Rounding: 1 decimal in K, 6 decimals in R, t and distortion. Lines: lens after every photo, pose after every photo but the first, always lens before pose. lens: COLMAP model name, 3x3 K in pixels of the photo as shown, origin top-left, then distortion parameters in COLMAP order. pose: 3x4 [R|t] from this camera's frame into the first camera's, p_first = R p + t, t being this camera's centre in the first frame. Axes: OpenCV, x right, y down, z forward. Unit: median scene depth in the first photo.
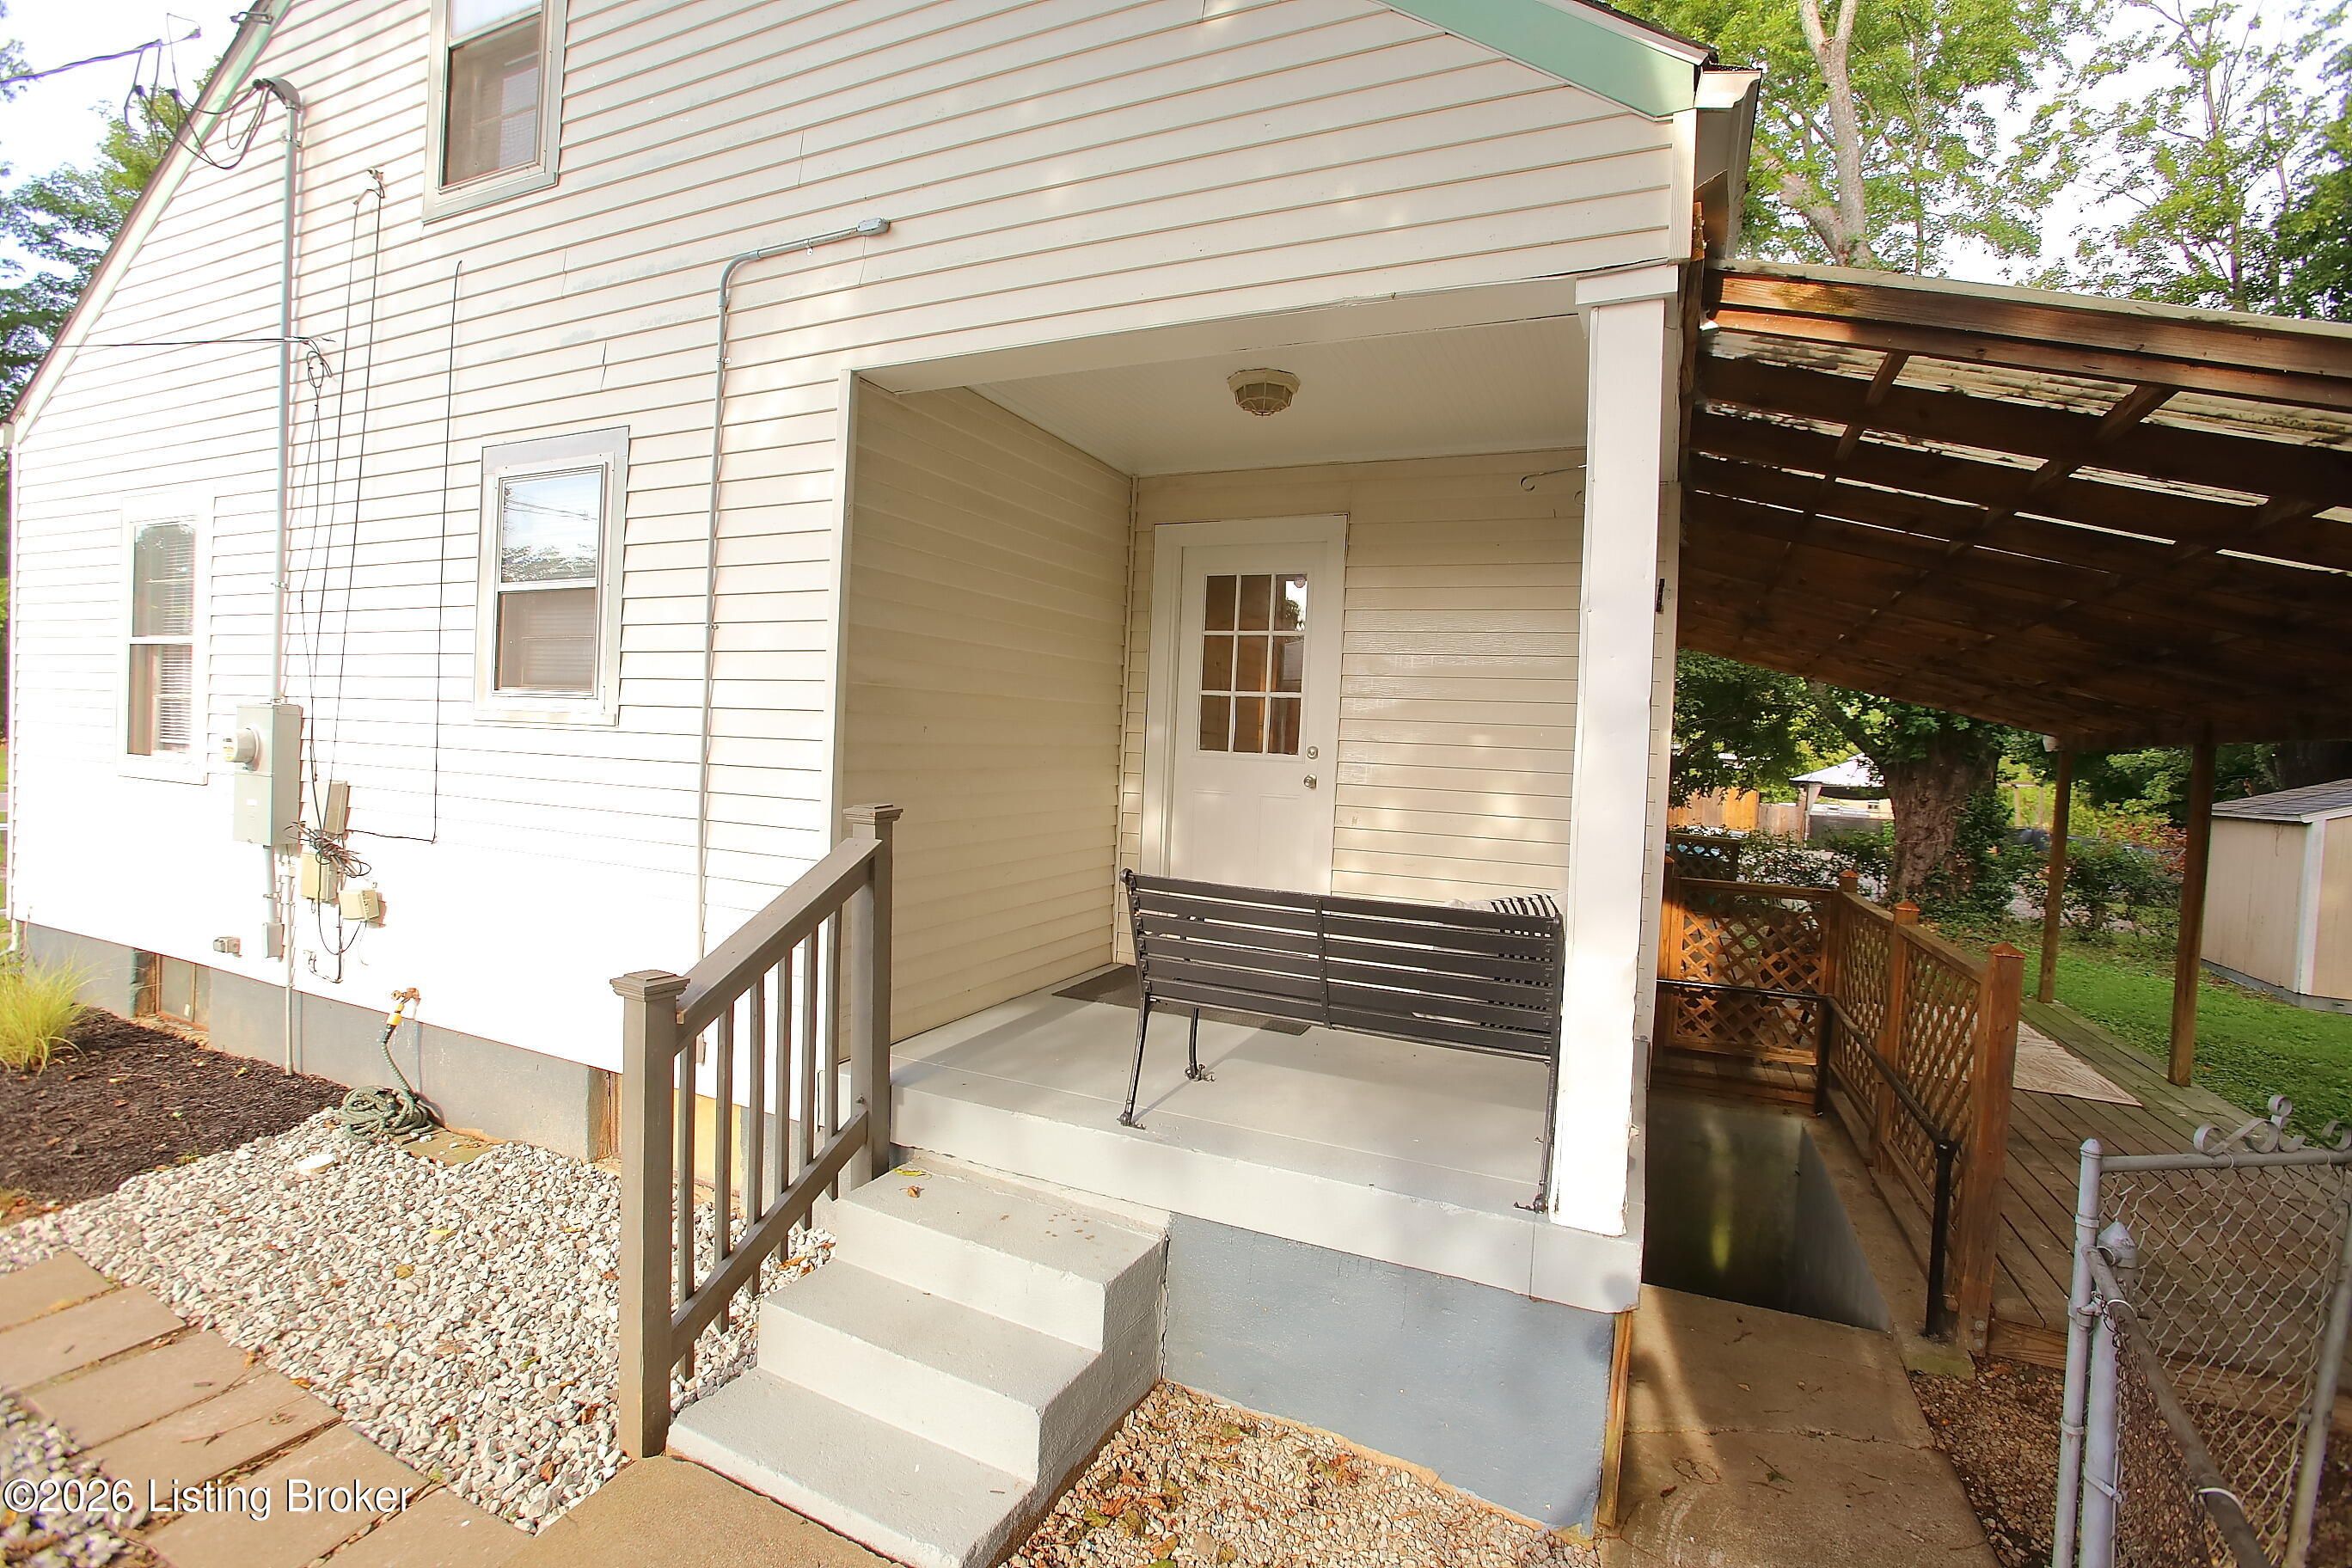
lens RADIAL K [[1074.5, 0, 1177.9], [0, 1074.5, 786.5], [0, 0, 1]] dist [-0.060405, 0.019684]
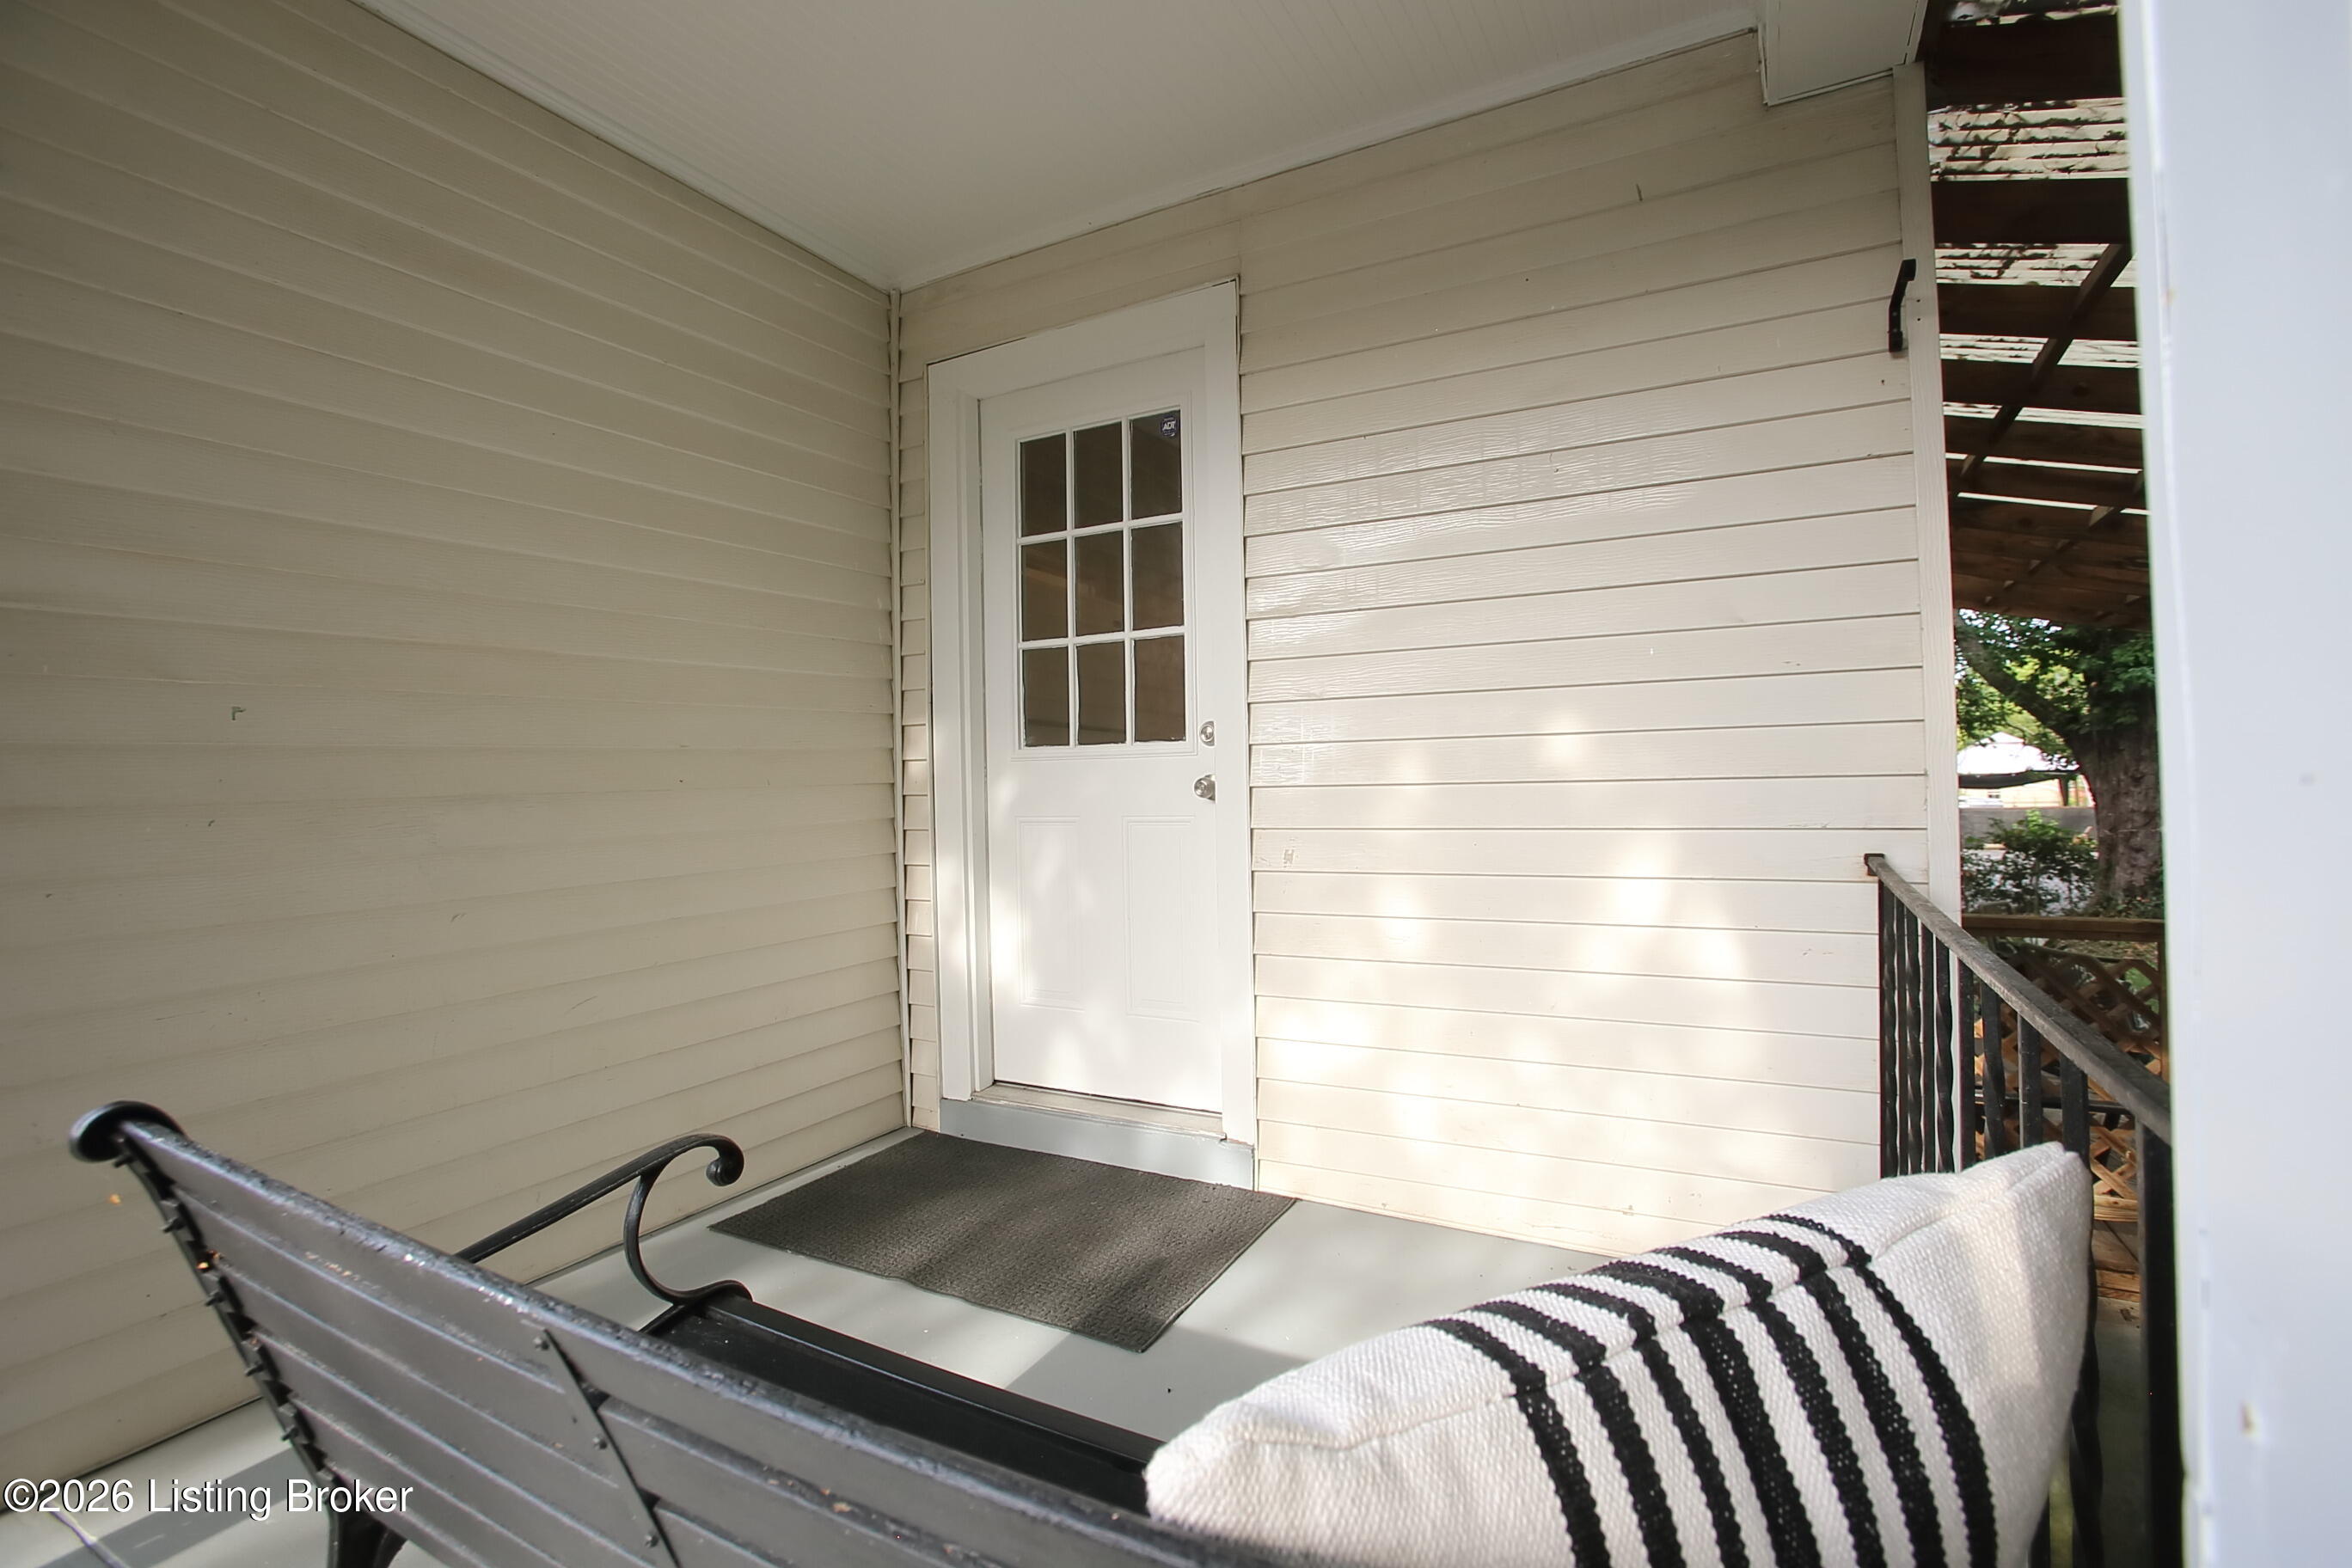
lens RADIAL K [[1074.5, 0, 1167.7], [0, 1074.5, 785.3], [0, 0, 1]] dist [-0.060405, 0.019684]
pose [[0.995008, -0.064048, -0.076532, 0.136818], [0.061196, 0.997362, -0.039051, 0.013179], [0.078832, 0.034173, 0.996302, 0.443257]]
